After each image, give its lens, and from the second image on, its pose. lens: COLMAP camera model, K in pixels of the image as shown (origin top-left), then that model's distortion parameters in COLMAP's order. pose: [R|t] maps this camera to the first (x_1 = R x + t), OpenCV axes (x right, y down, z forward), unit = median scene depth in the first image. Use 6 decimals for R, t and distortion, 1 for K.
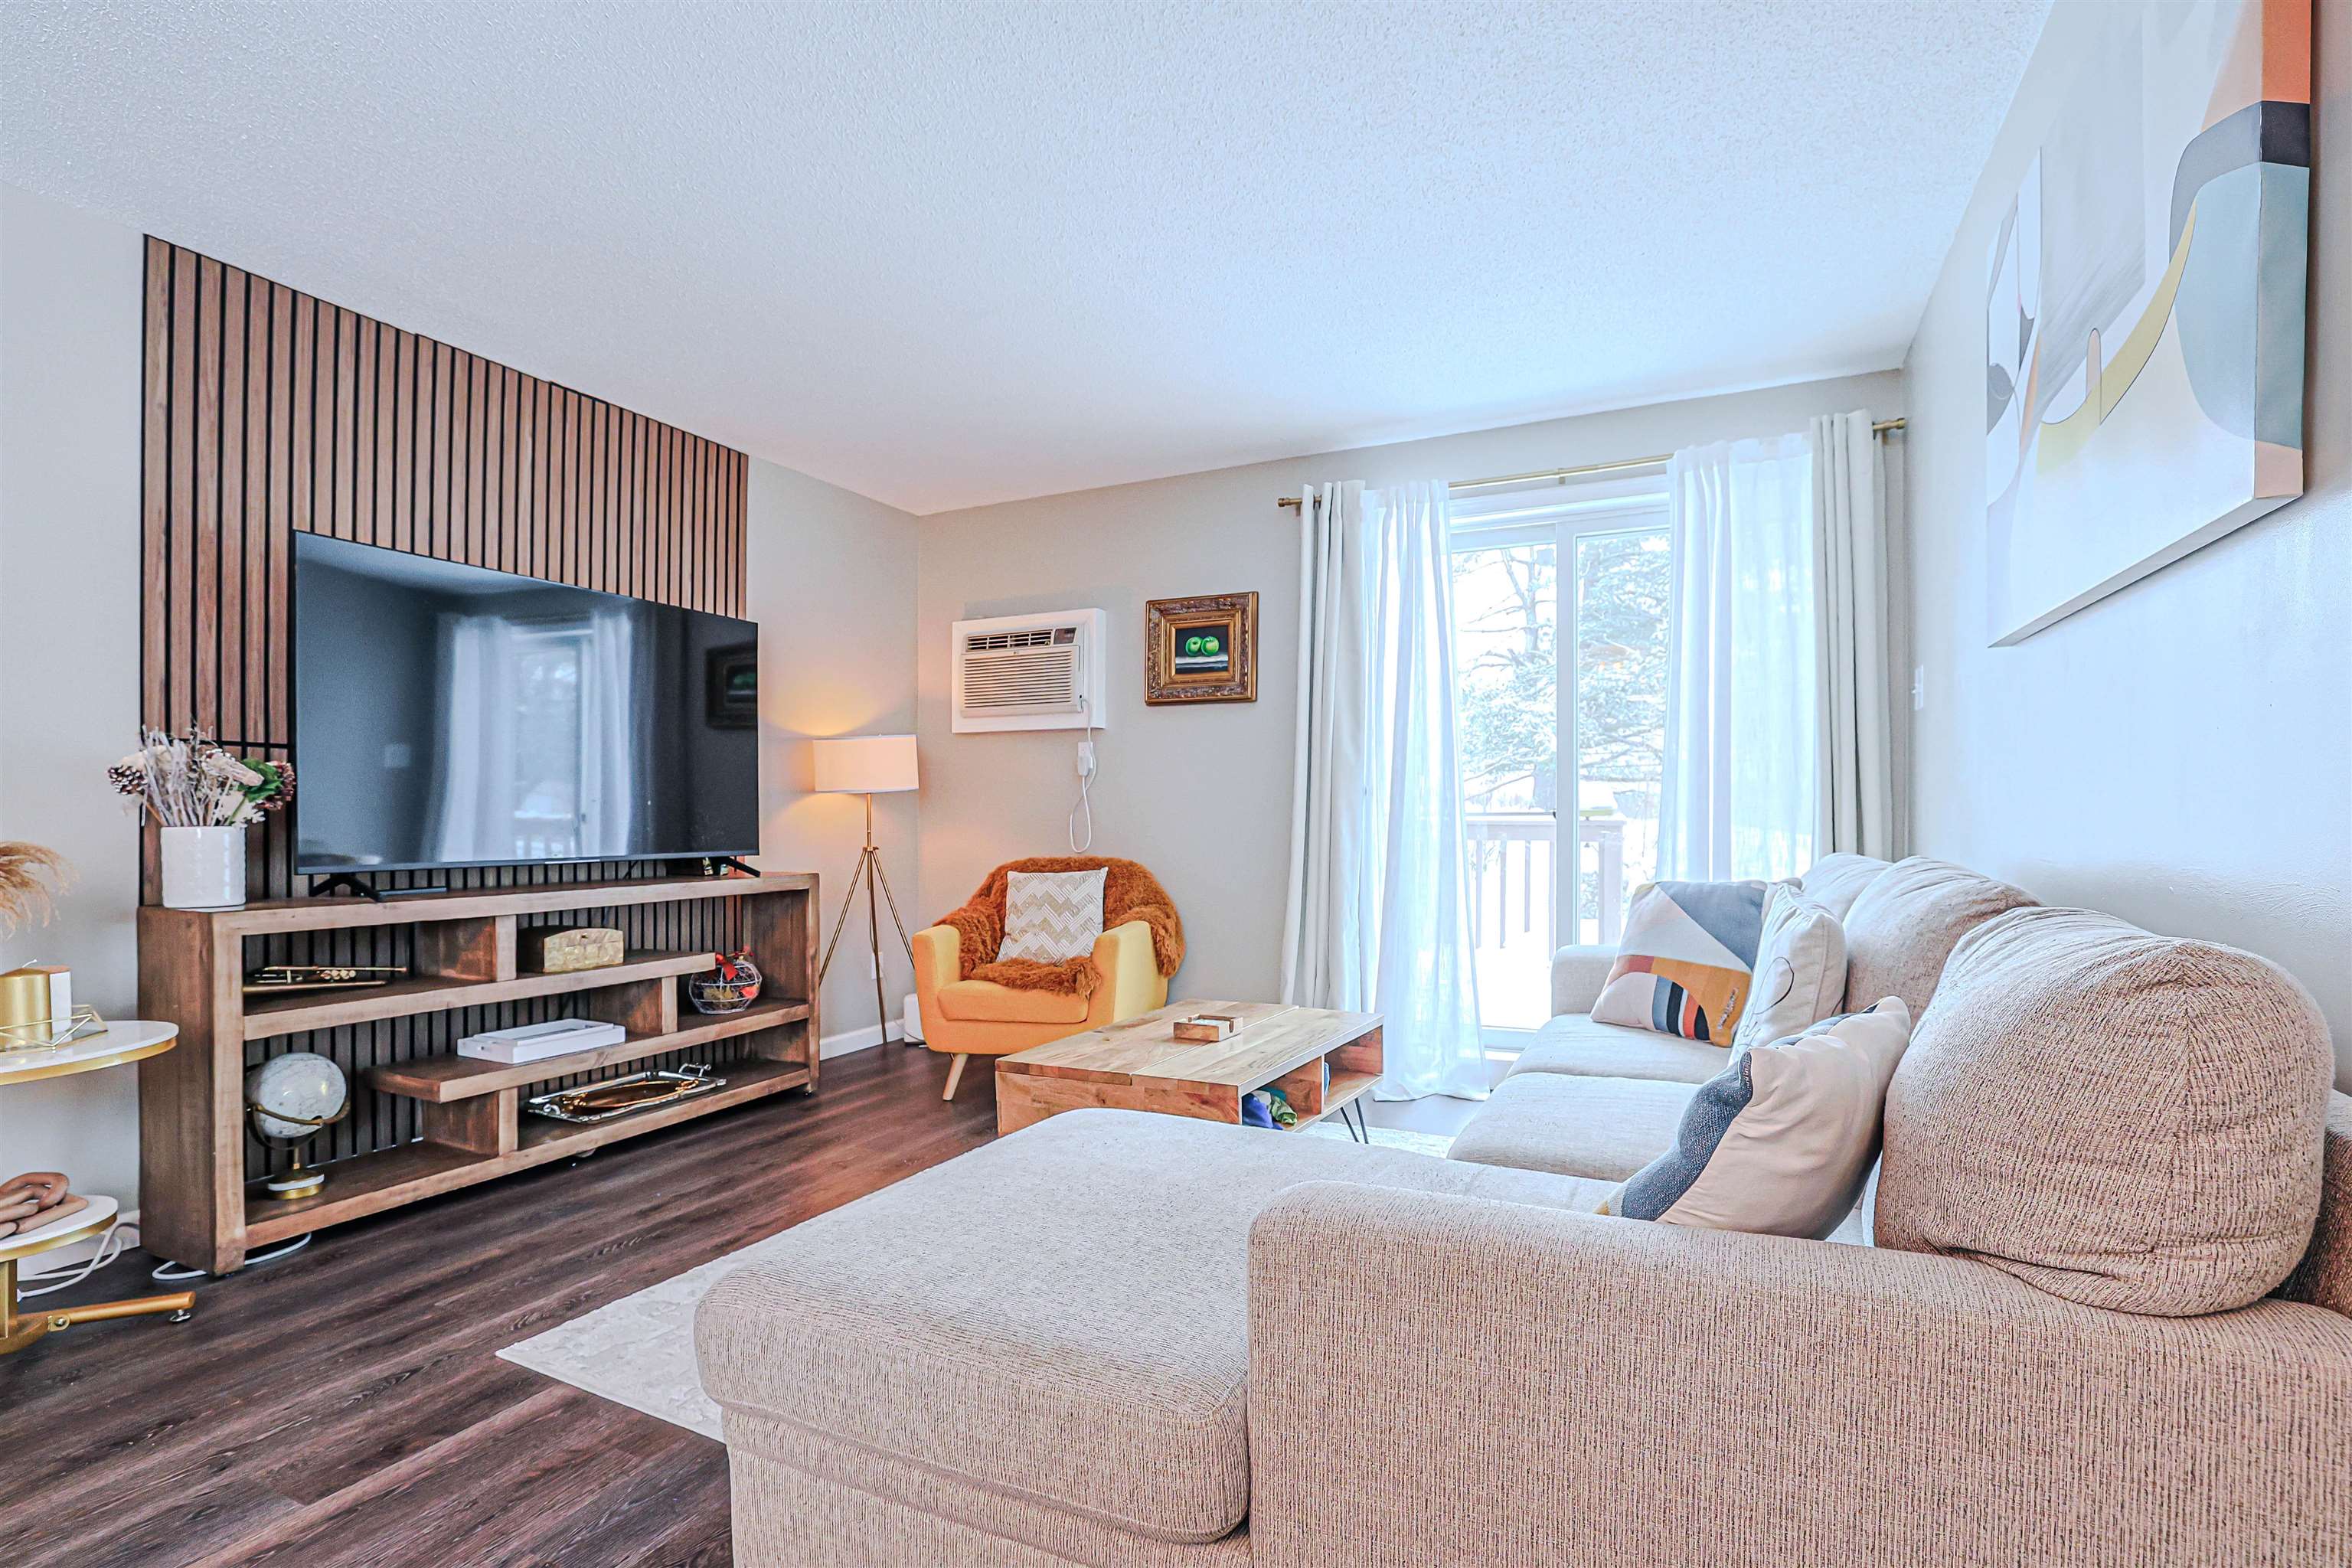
lens RADIAL K [[1065.5, 0, 1182.0], [0, 1065.5, 789.5], [0, 0, 1]] dist [-0.050860, 0.015218]
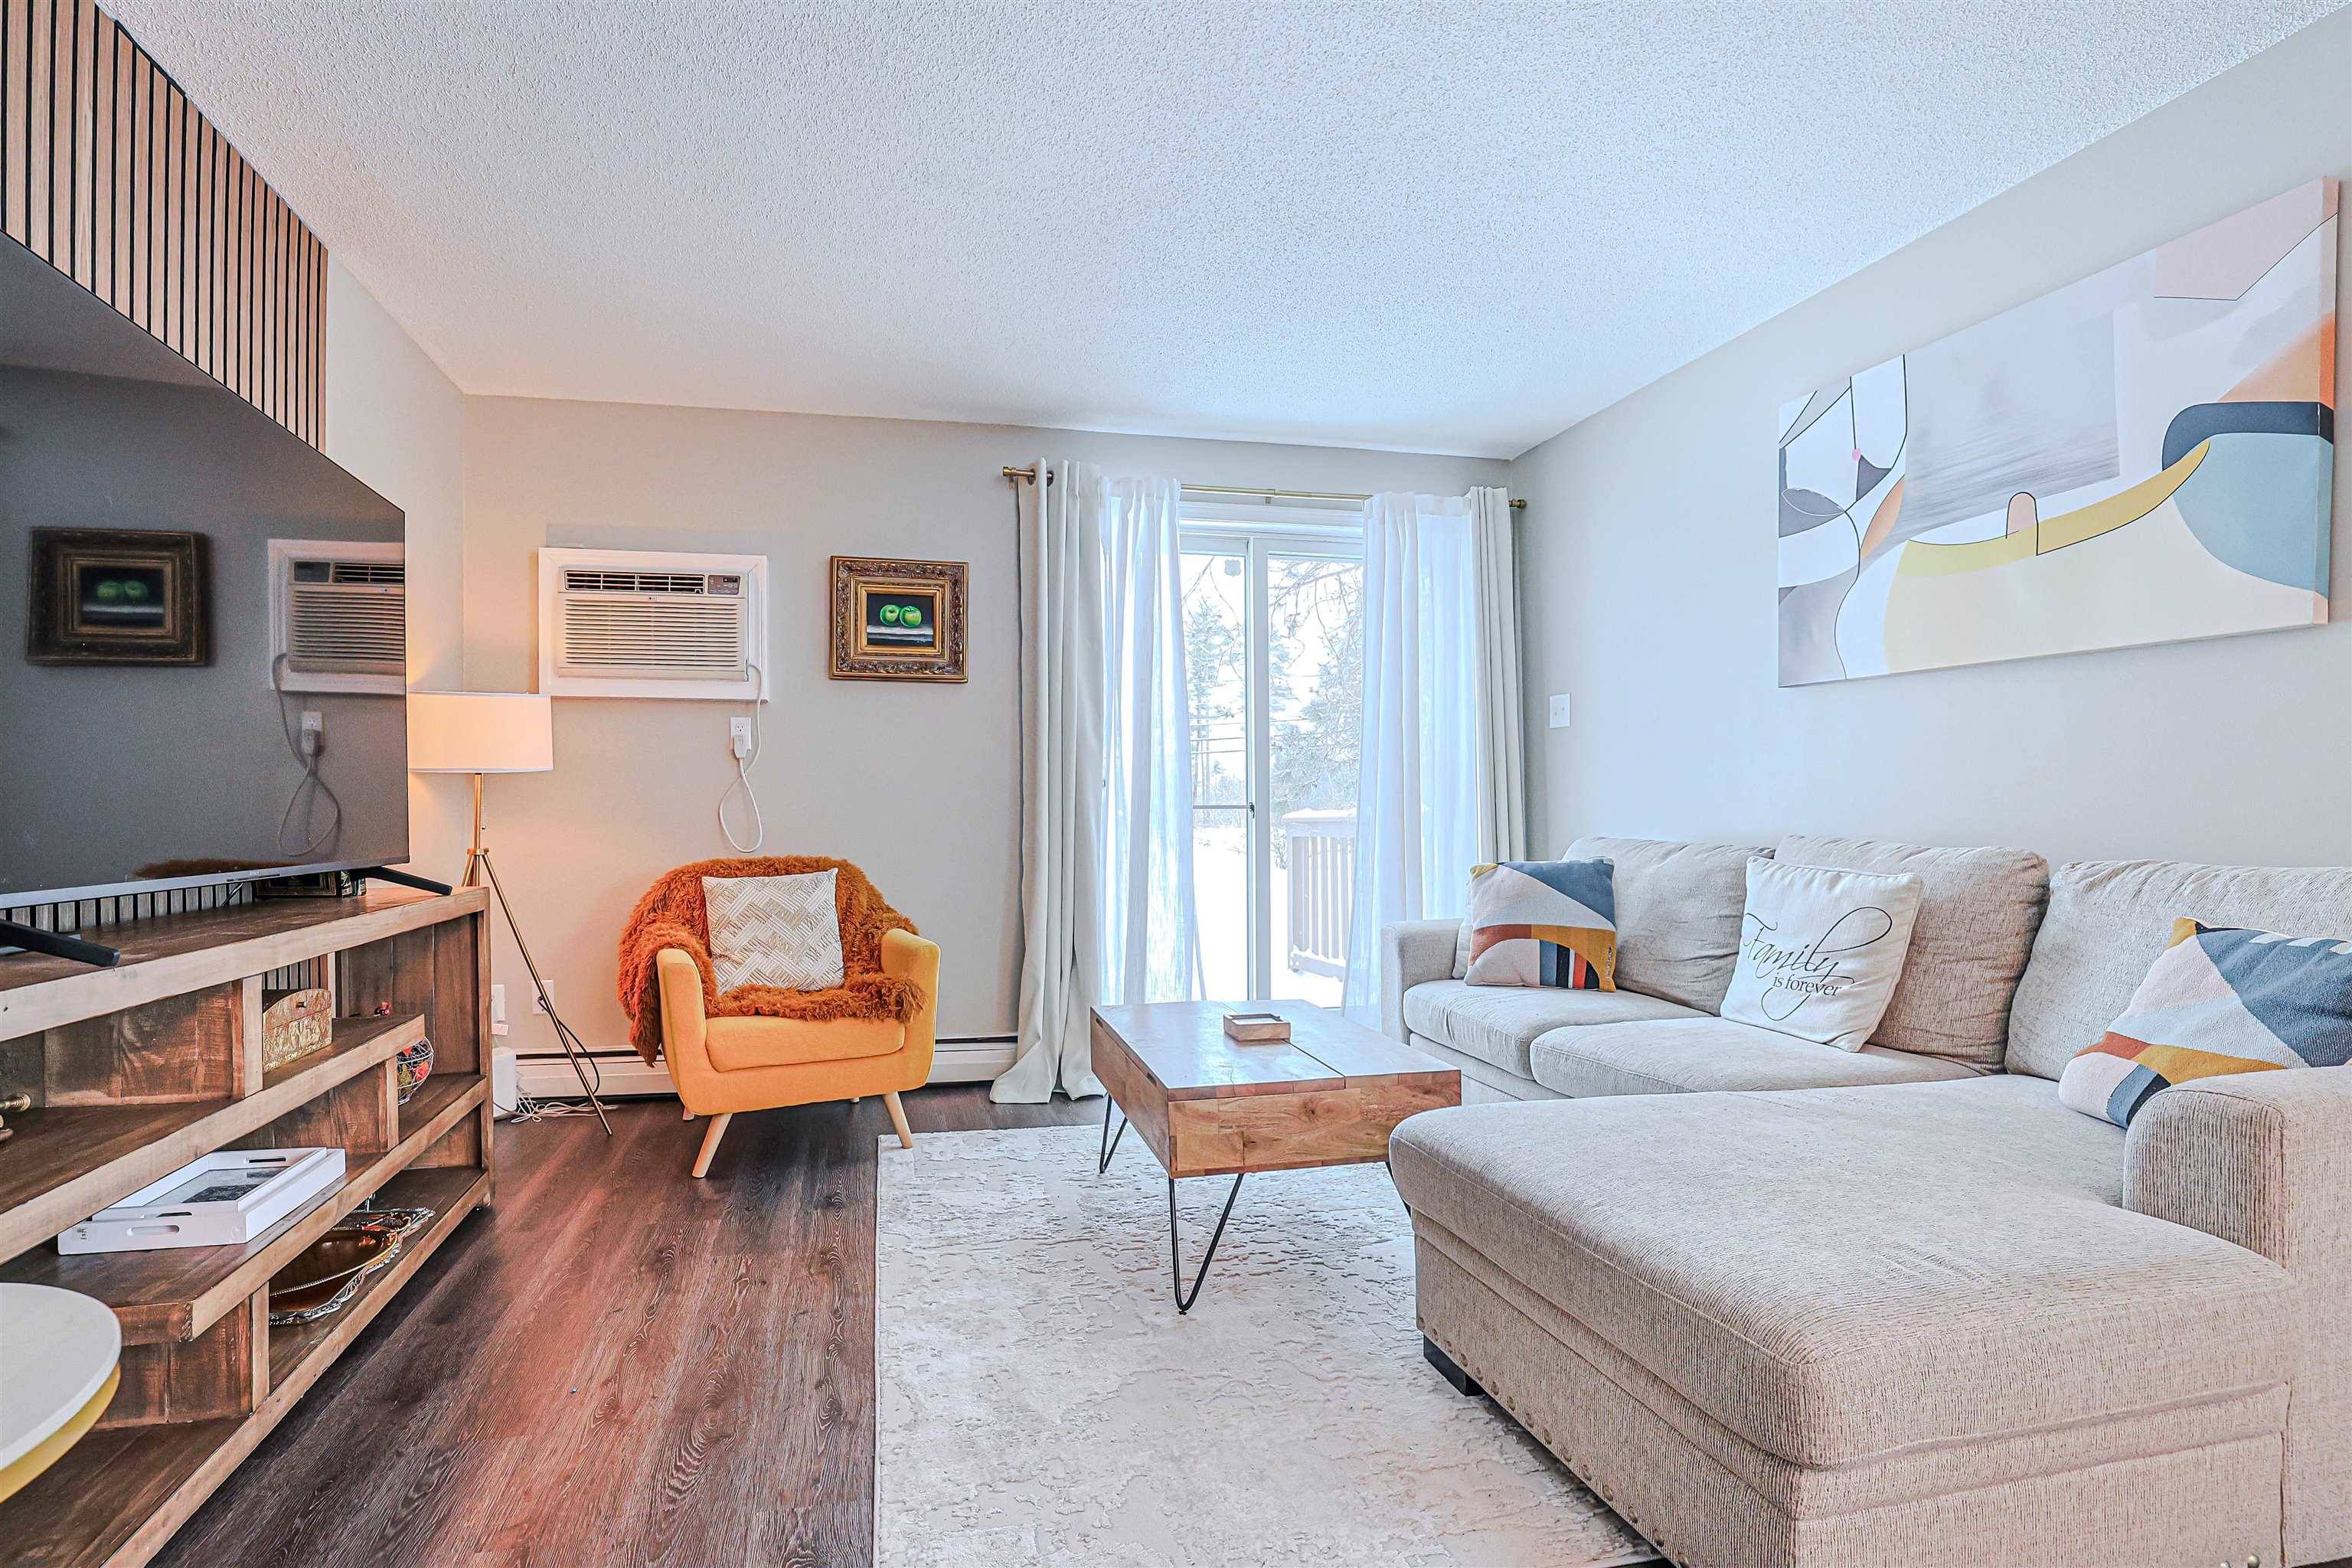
lens RADIAL K [[1080.6, 0, 1179.0], [0, 1080.6, 787.0], [0, 0, 1]] dist [-0.054697, 0.019853]
pose [[0.802102, 0.015732, 0.596980, -0.346450], [-0.015244, 0.999867, -0.005868, 0.009616], [-0.596993, -0.004393, 0.802234, 0.154560]]
